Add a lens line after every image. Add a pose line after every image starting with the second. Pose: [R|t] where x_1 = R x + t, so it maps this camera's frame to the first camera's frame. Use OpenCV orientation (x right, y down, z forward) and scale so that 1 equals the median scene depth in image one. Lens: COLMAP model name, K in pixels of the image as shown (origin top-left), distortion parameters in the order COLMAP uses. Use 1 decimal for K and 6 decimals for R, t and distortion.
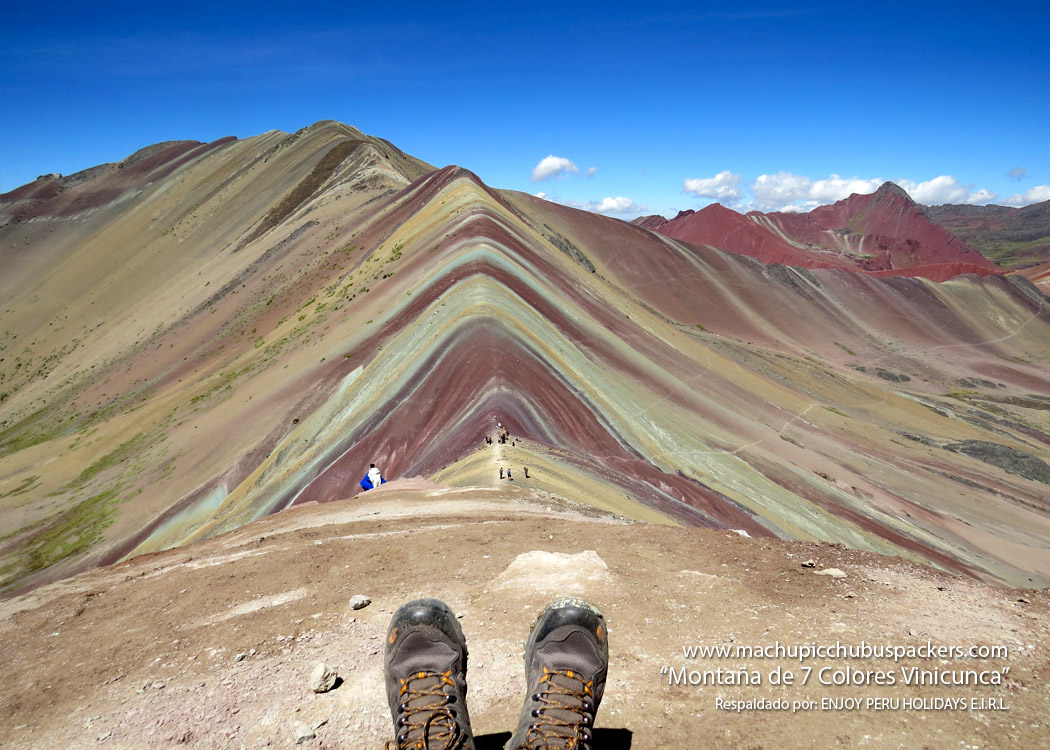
lens RADIAL K [[747.7, 0, 527.0], [0, 747.7, 388.5], [0, 0, 1]] dist [-0.024239, 0.005329]
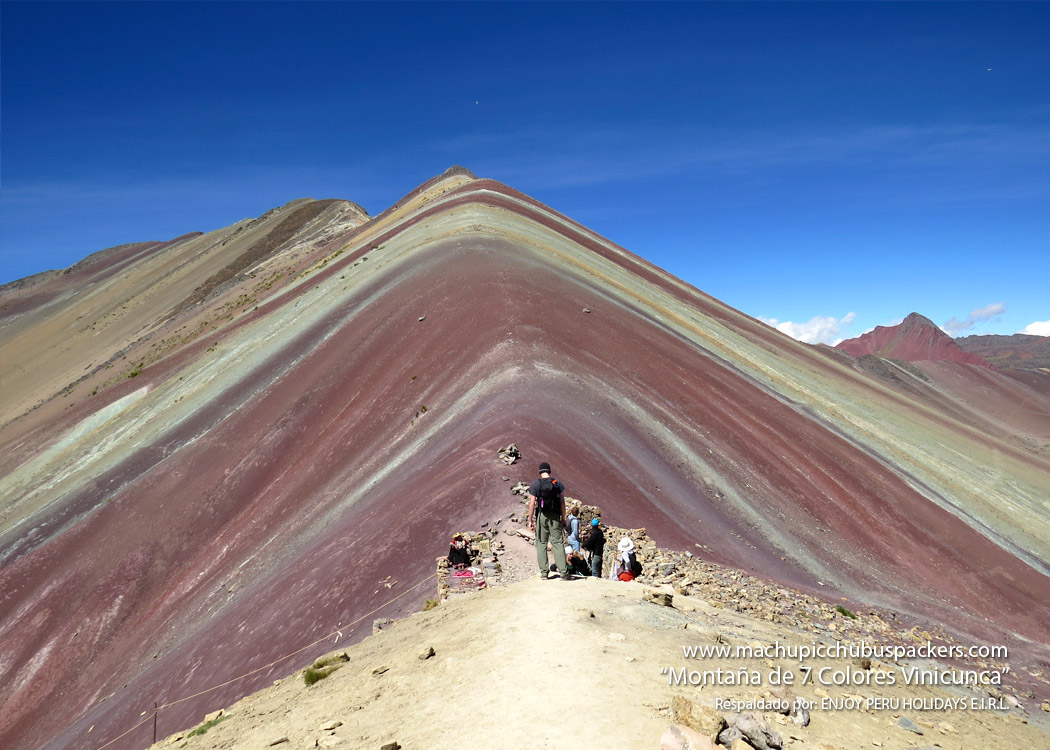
lens RADIAL K [[749.1, 0, 528.0], [0, 749.1, 391.4], [0, 0, 1]] dist [-0.027875, 0.005185]
pose [[0.999231, -0.032426, -0.022057, -0.012379], [0.027394, 0.979595, -0.199108, 0.022931], [0.028063, 0.198350, 0.979729, 0.296892]]
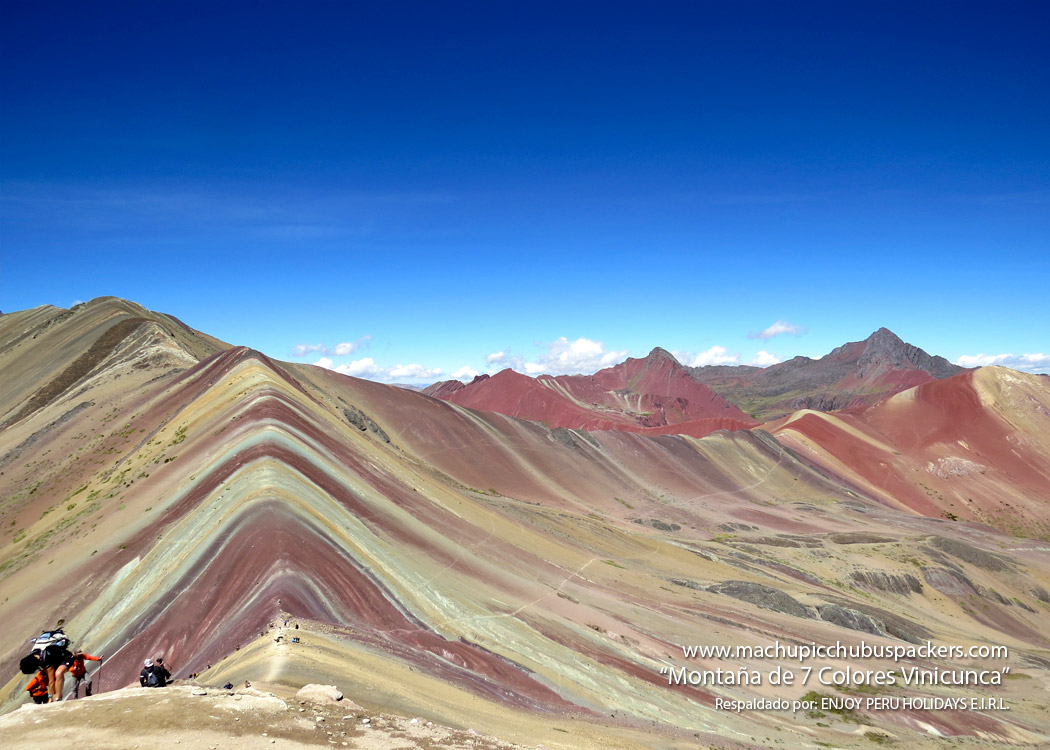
lens RADIAL K [[749.1, 0, 528.0], [0, 749.1, 391.4], [0, 0, 1]] dist [-0.027875, 0.005185]
pose [[0.965245, -0.018243, 0.260709, 0.009306], [0.072548, 0.977059, -0.200230, -0.004692], [-0.251076, 0.212185, 0.944425, -0.040083]]
